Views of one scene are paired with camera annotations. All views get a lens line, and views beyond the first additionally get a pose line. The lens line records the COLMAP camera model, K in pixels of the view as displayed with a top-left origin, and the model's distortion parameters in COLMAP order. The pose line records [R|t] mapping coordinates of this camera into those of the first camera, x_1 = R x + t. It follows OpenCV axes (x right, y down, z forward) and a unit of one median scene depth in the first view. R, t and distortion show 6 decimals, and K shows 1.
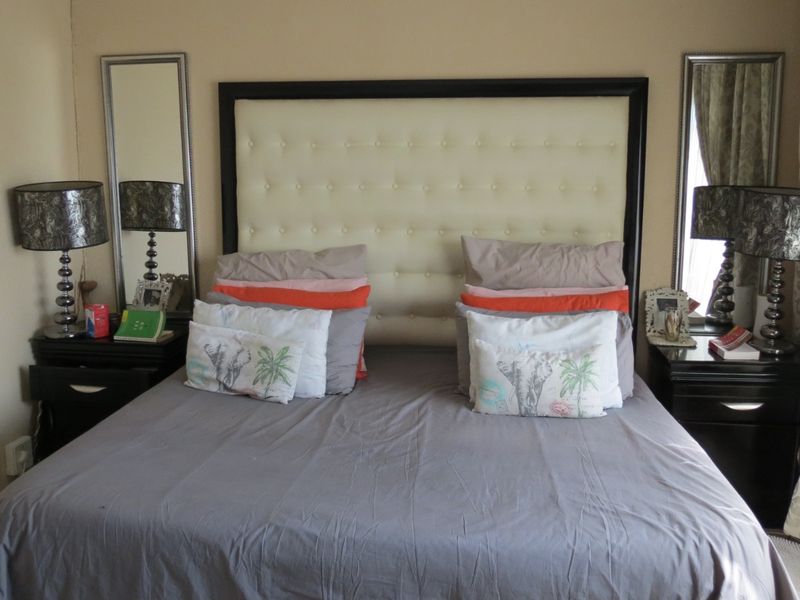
lens RADIAL K [[765.5, 0, 400.0], [0, 765.5, 300.0], [0, 0, 1]] dist [-0.028672, 0.004343]
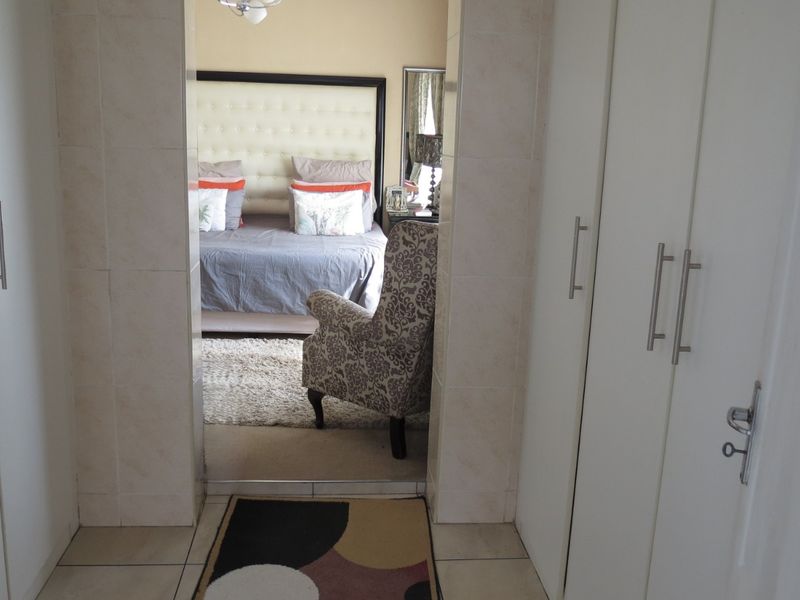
lens RADIAL K [[765.5, 0, 400.0], [0, 765.5, 300.0], [0, 0, 1]] dist [-0.028672, 0.004343]
pose [[0.980217, -0.011102, 0.197615, -0.041238], [-0.001908, 0.997849, 0.065525, 0.164648], [-0.197917, -0.064606, 0.978087, -1.052429]]
